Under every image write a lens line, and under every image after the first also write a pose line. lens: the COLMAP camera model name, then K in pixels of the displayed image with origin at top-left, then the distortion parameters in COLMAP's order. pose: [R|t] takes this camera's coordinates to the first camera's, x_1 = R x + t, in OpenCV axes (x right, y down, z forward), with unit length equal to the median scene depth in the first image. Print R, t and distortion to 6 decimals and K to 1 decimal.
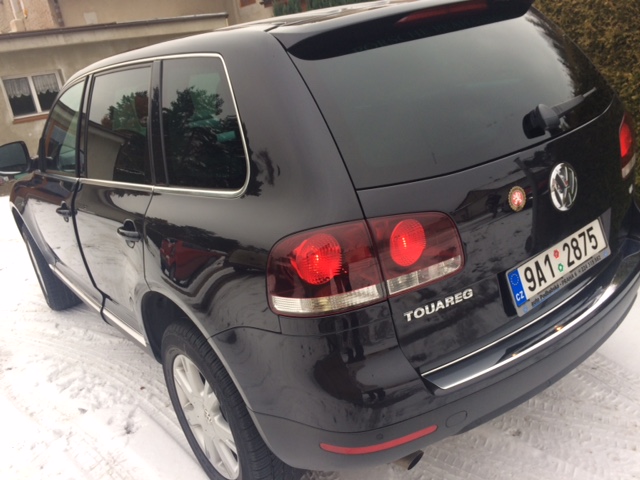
lens RADIAL K [[509.7, 0, 316.1], [0, 509.7, 231.6], [0, 0, 1]] dist [0.077943, -0.091445]
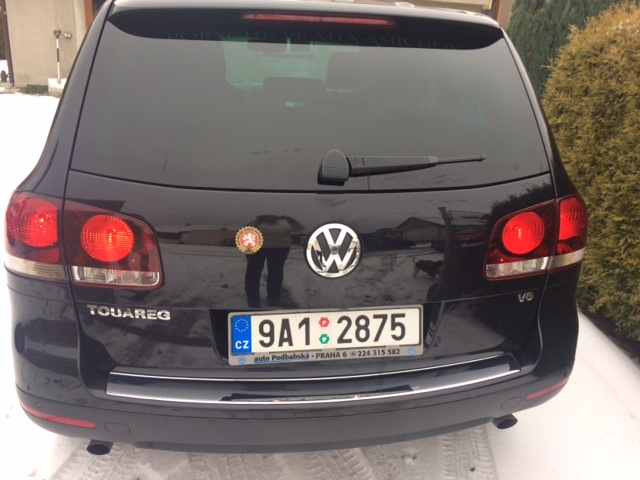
lens RADIAL K [[509.7, 0, 316.1], [0, 509.7, 231.6], [0, 0, 1]] dist [0.077943, -0.091445]
pose [[0.858147, 0.351923, -0.373810, 0.582624], [-0.330985, 0.935821, 0.121194, -0.159316], [0.392470, 0.019723, 0.919553, 0.169976]]
